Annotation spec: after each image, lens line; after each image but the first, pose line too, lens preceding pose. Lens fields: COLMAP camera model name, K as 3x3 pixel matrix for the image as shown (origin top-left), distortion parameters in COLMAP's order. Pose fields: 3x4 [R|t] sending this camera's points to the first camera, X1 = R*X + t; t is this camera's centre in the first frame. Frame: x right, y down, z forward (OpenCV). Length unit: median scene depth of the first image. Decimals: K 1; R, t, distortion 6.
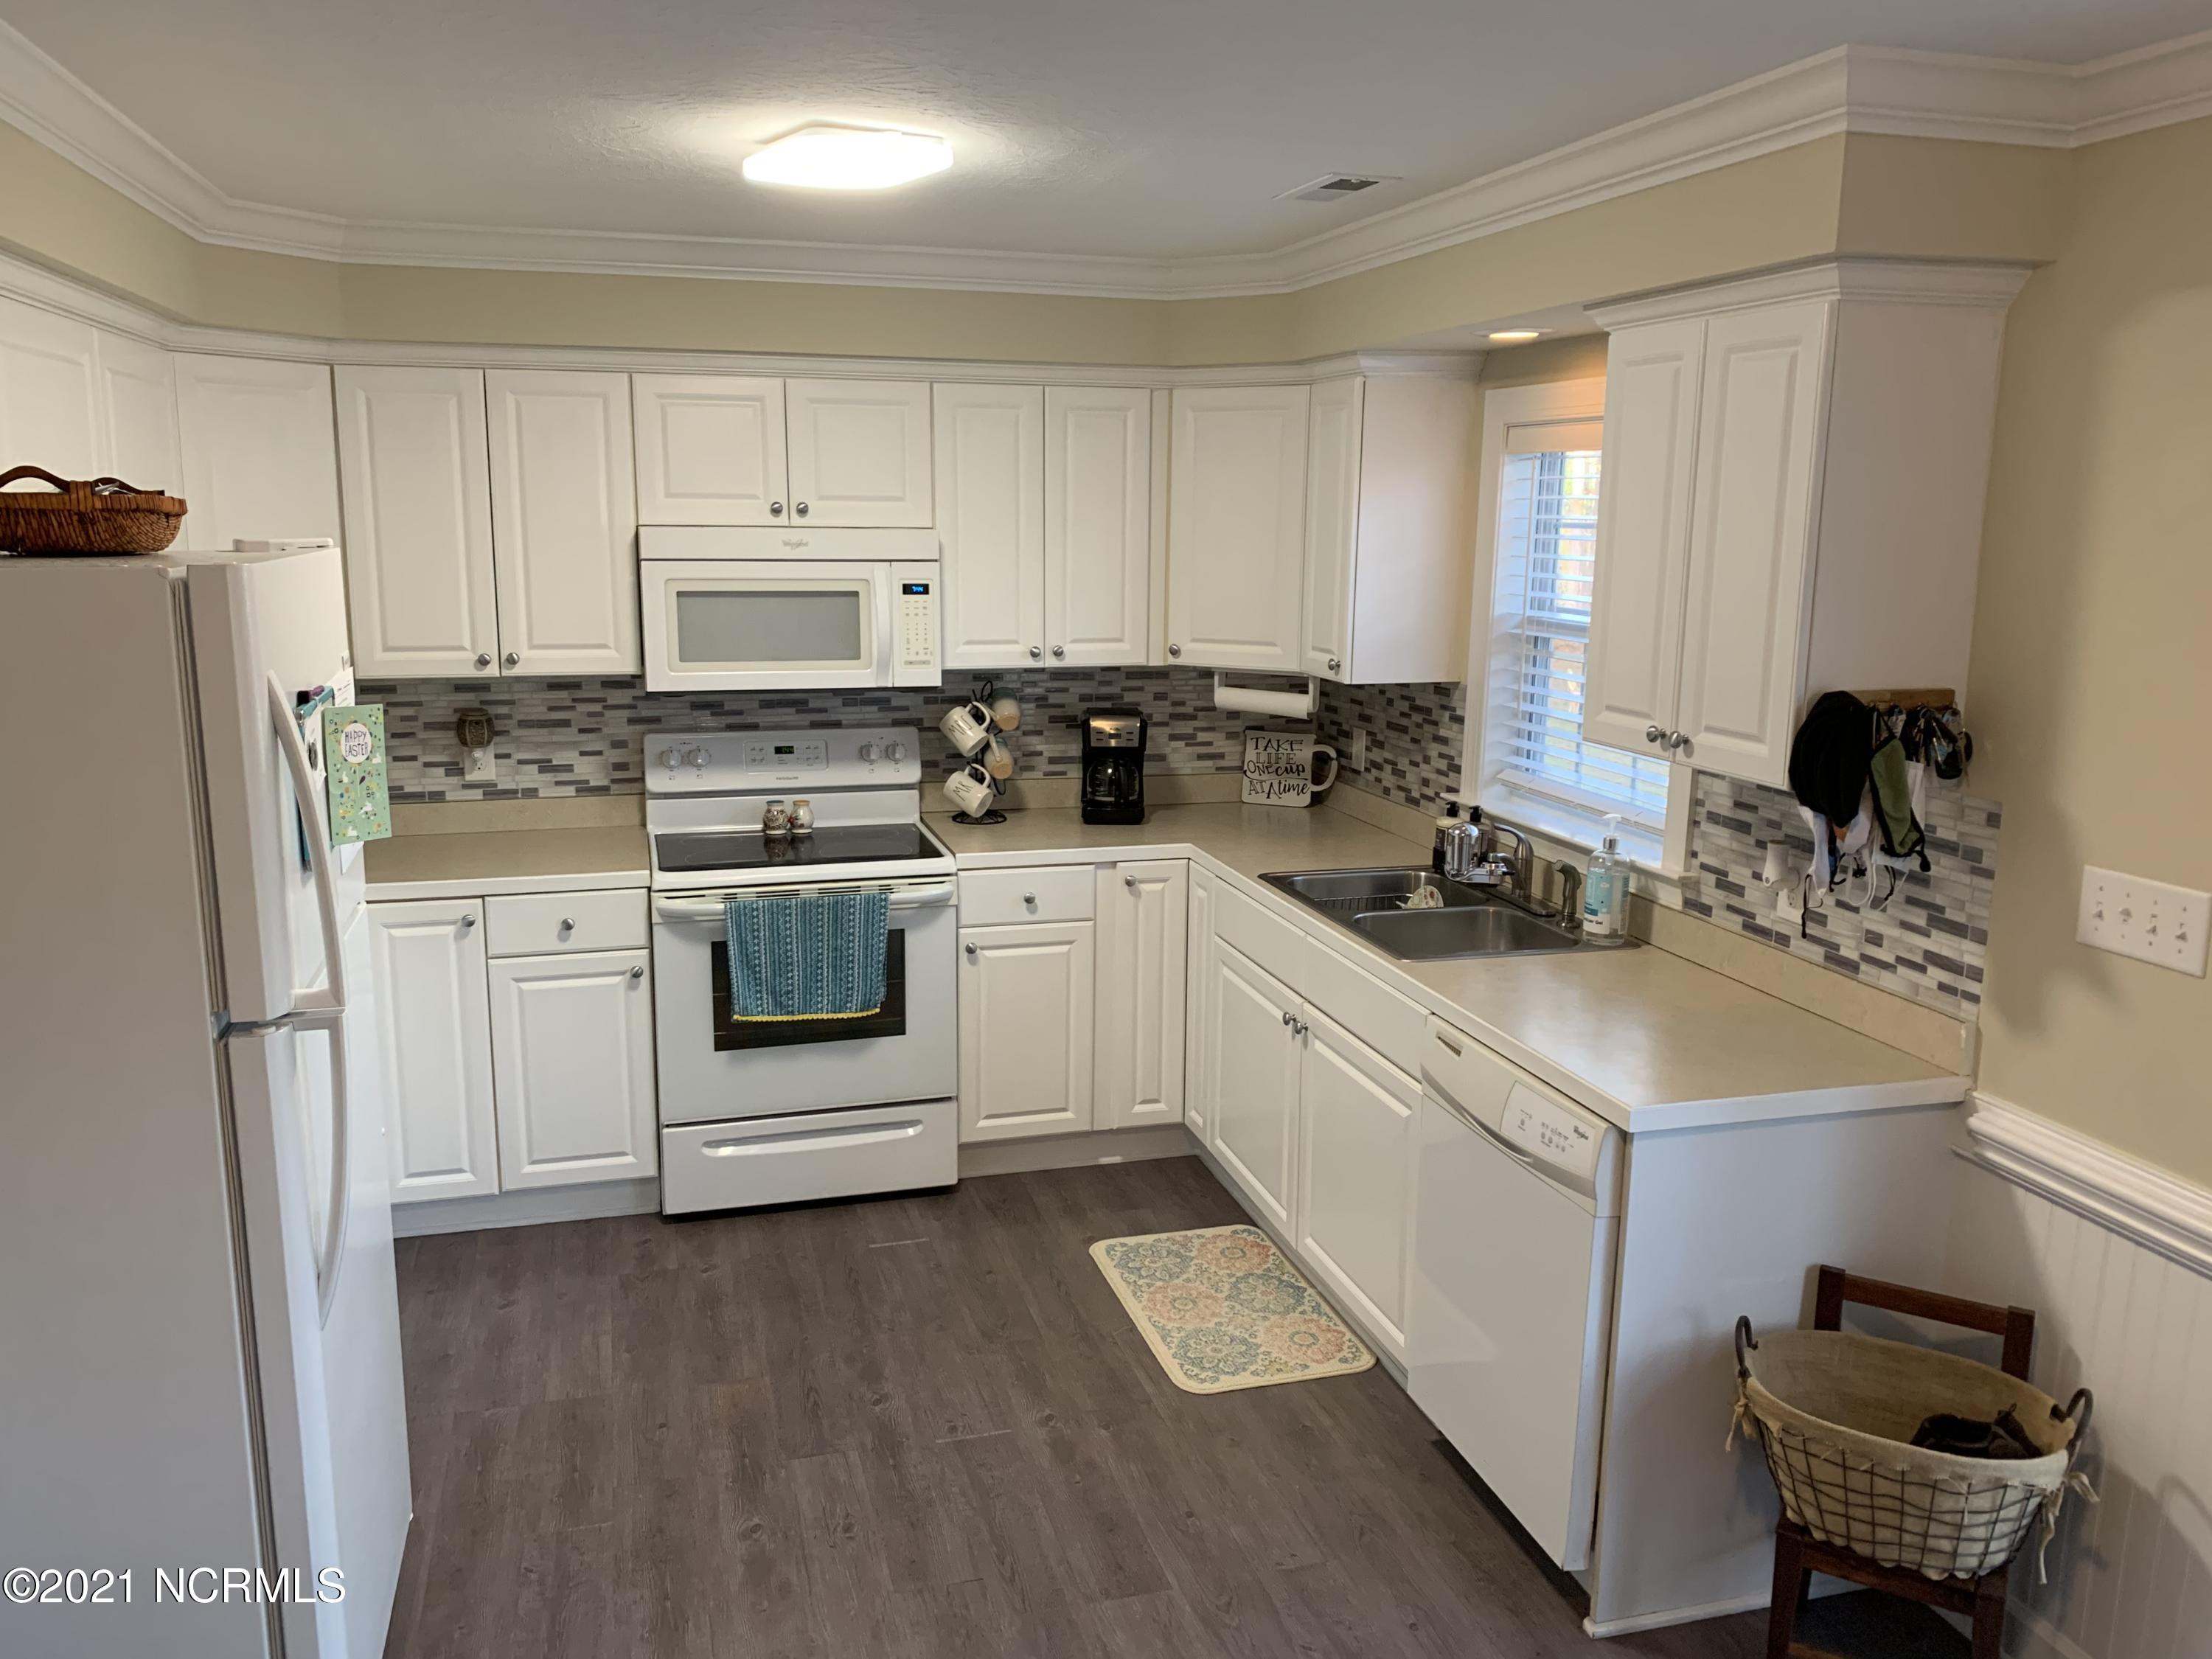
lens RADIAL K [[1710.5, 0, 1103.0], [0, 1710.5, 811.8], [0, 0, 1]] dist [0.098037, -0.080627]
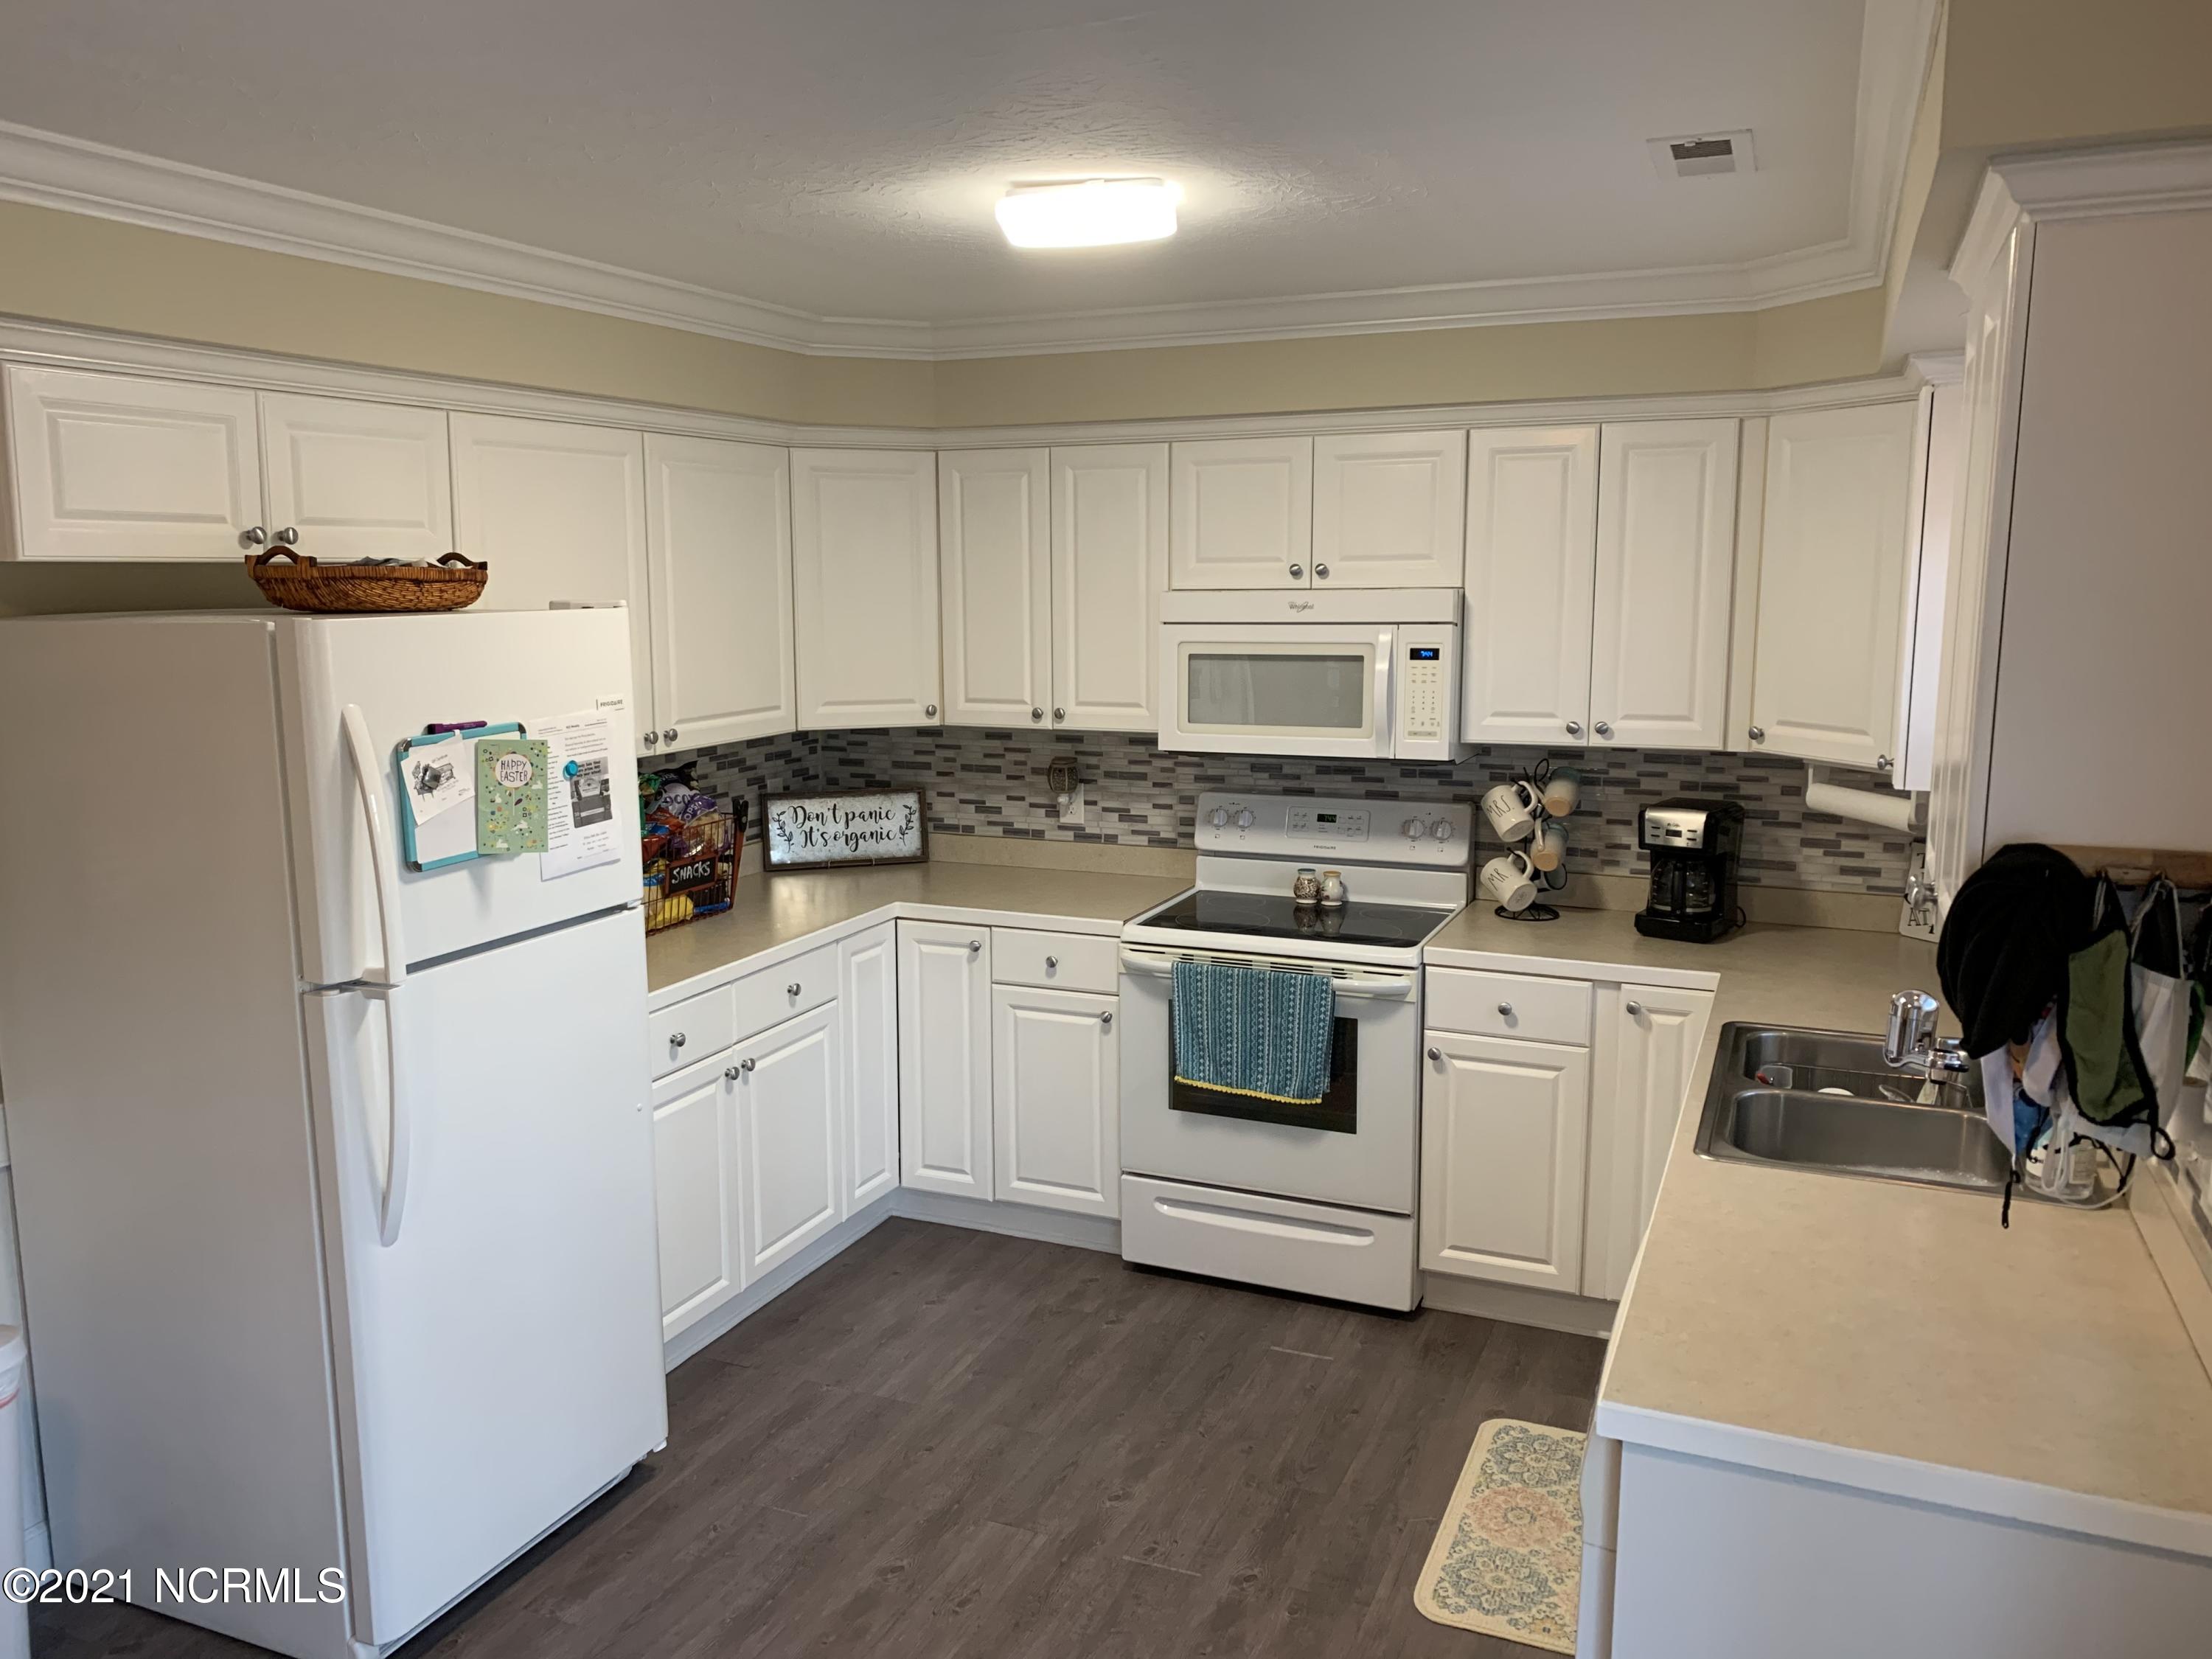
lens RADIAL K [[1710.5, 0, 1092.5], [0, 1710.5, 829.6], [0, 0, 1]] dist [0.098037, -0.080627]
pose [[0.774900, 0.085768, -0.626238, 0.344140], [-0.101194, 0.994806, 0.011030, -0.029121], [0.623931, 0.054824, 0.779554, 0.179884]]
